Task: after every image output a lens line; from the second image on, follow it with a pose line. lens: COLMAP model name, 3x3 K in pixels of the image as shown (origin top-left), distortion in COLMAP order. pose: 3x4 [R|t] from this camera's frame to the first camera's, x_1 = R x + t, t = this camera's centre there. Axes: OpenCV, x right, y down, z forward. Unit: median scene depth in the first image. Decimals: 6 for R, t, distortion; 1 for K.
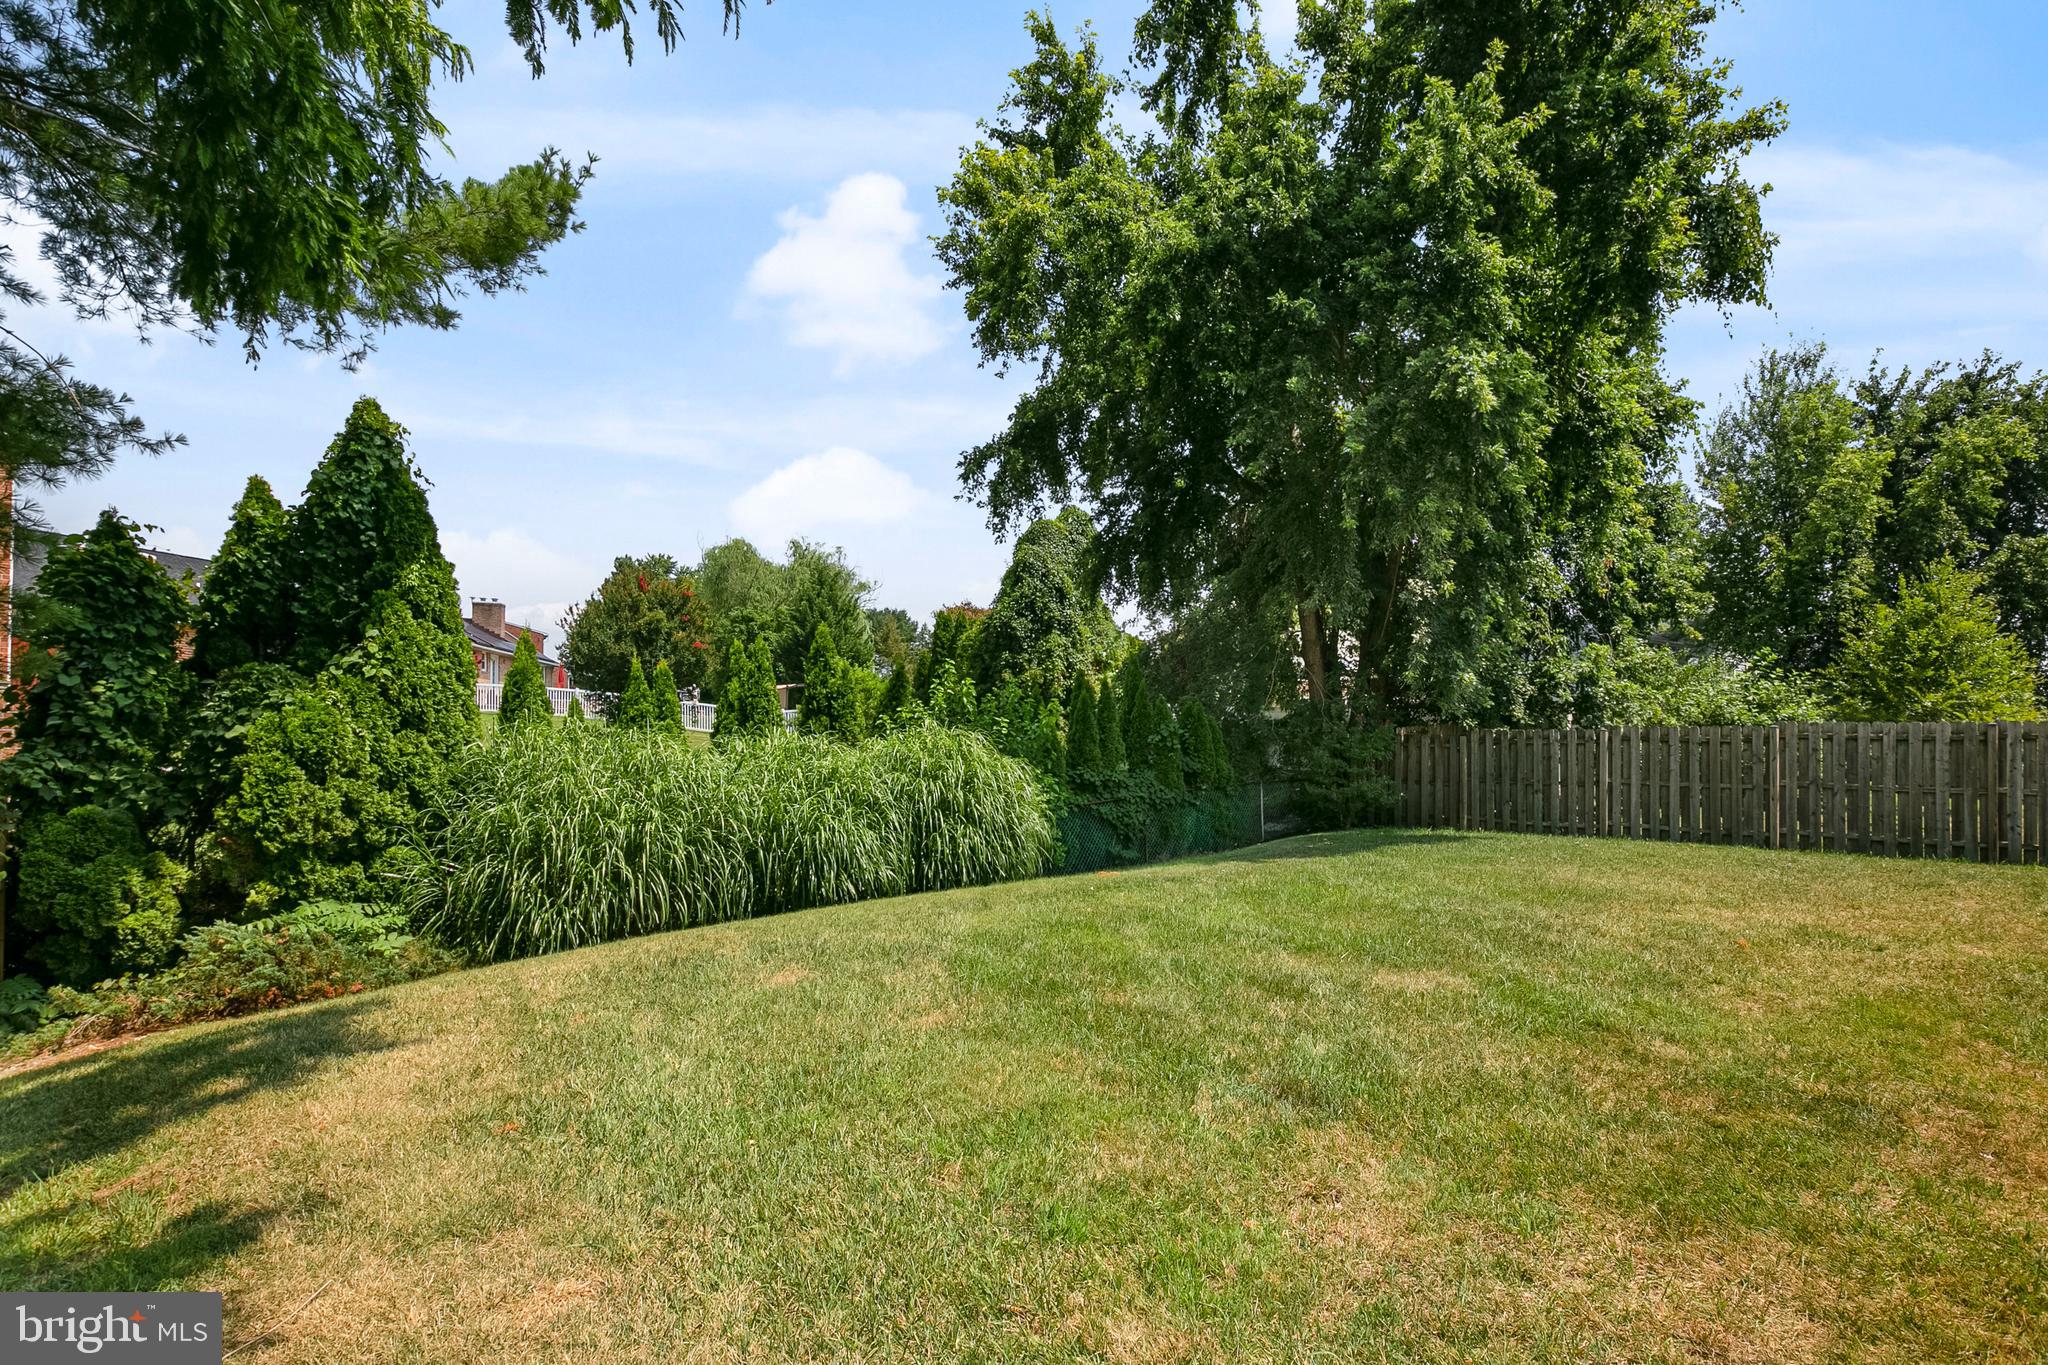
lens RADIAL K [[987.9, 0, 1023.0], [0, 987.9, 684.1], [0, 0, 1]] dist [0.001969, 0.001721]
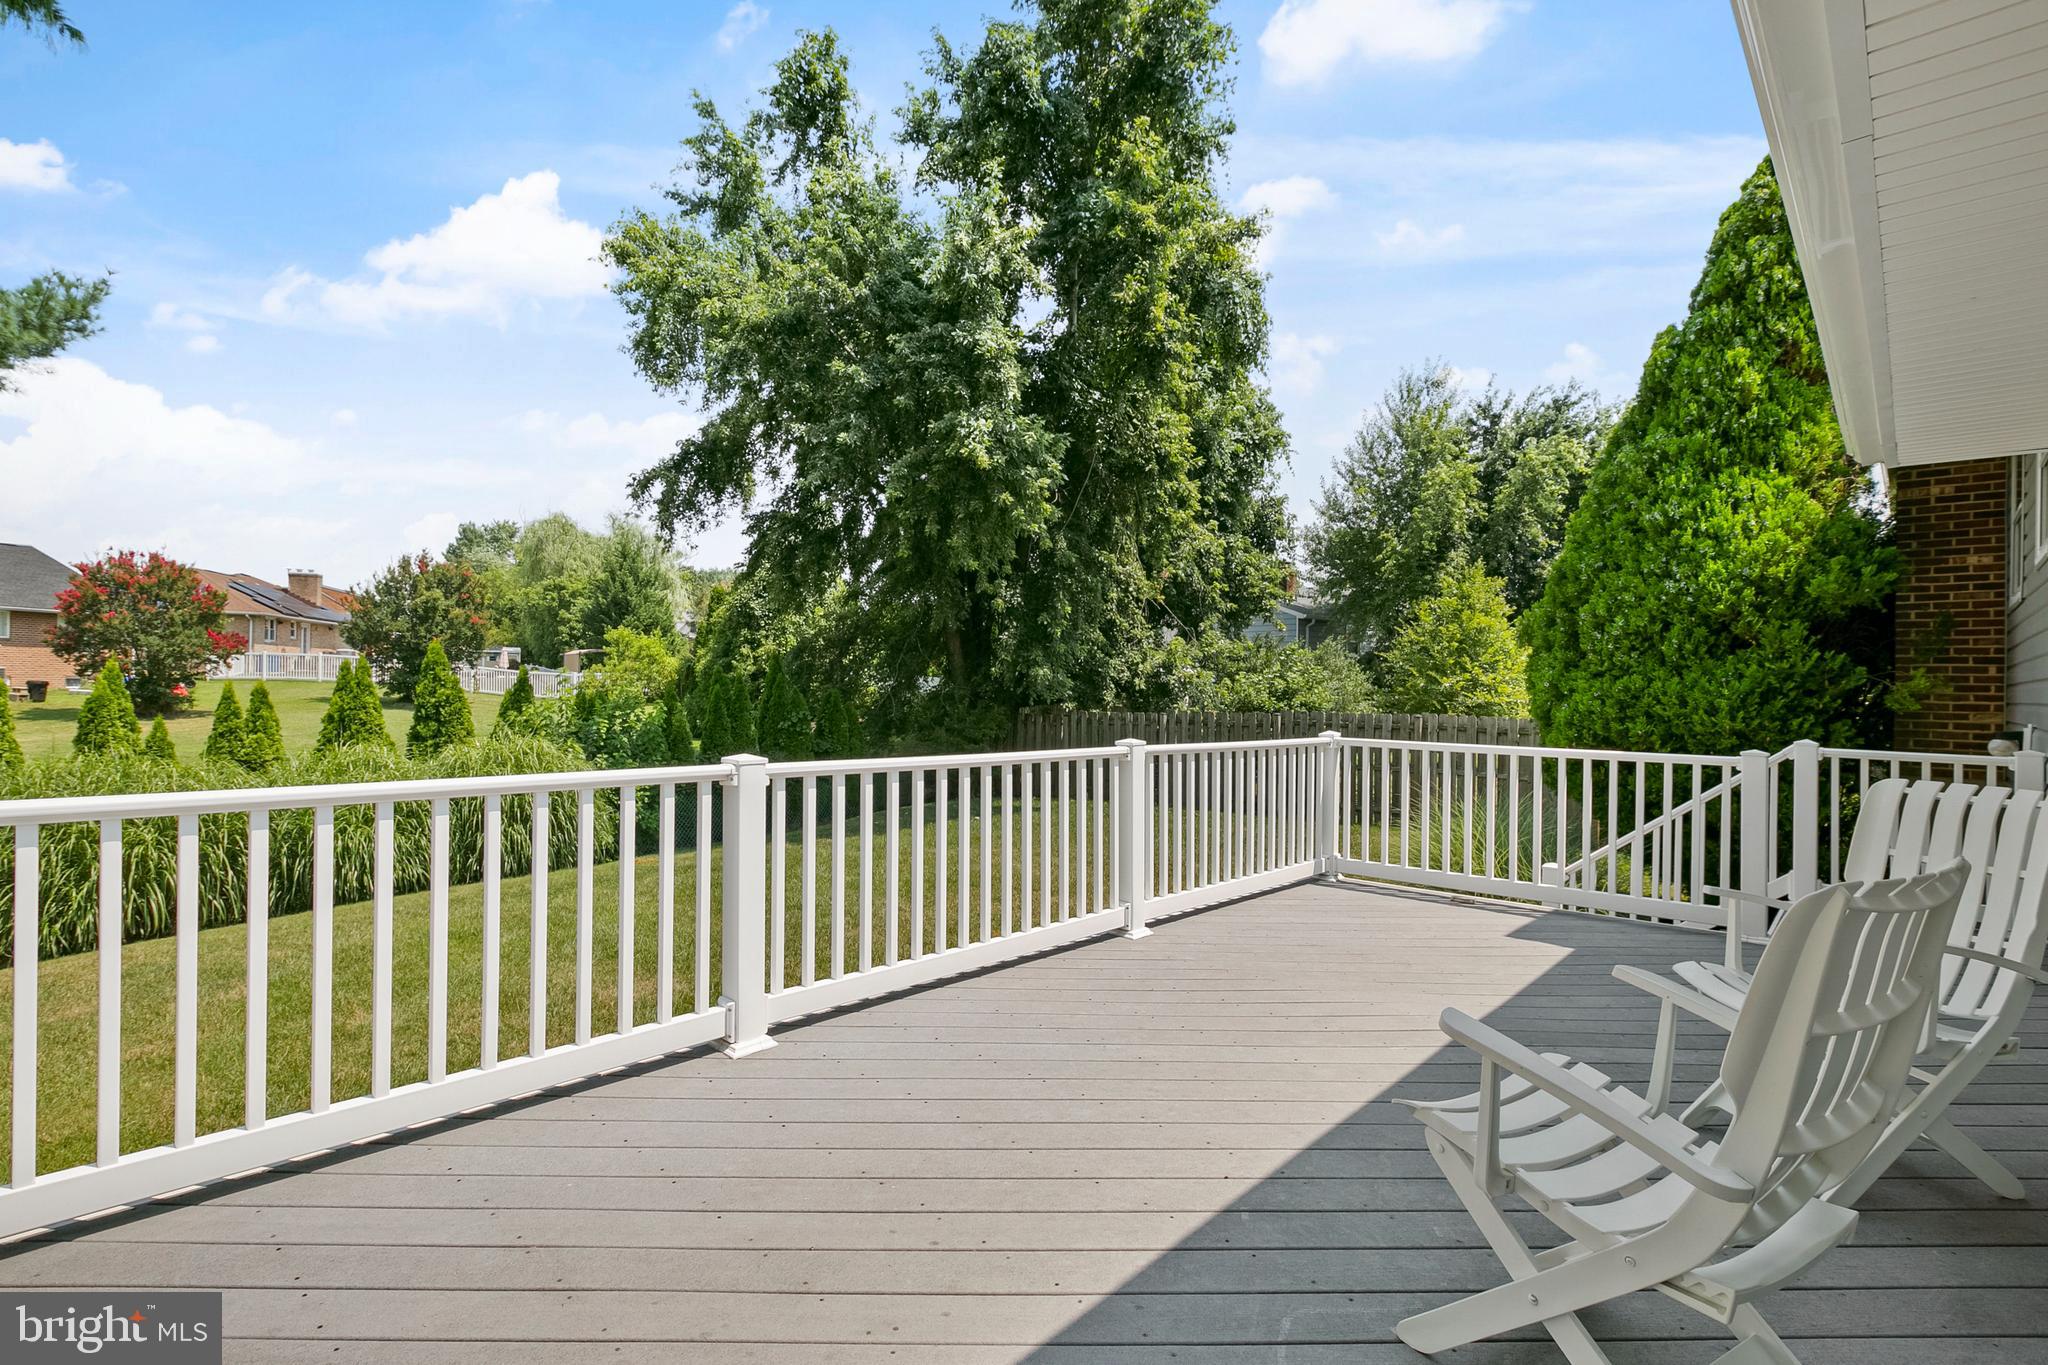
lens RADIAL K [[899.5, 0, 1030.4], [0, 899.5, 614.5], [0, 0, 1]] dist [-0.000600, 0.000252]
pose [[0.997721, -0.000642, 0.067466, 0.258271], [0.000201, 0.999979, 0.006544, -0.060320], [-0.067469, -0.006515, 0.997700, -0.059372]]
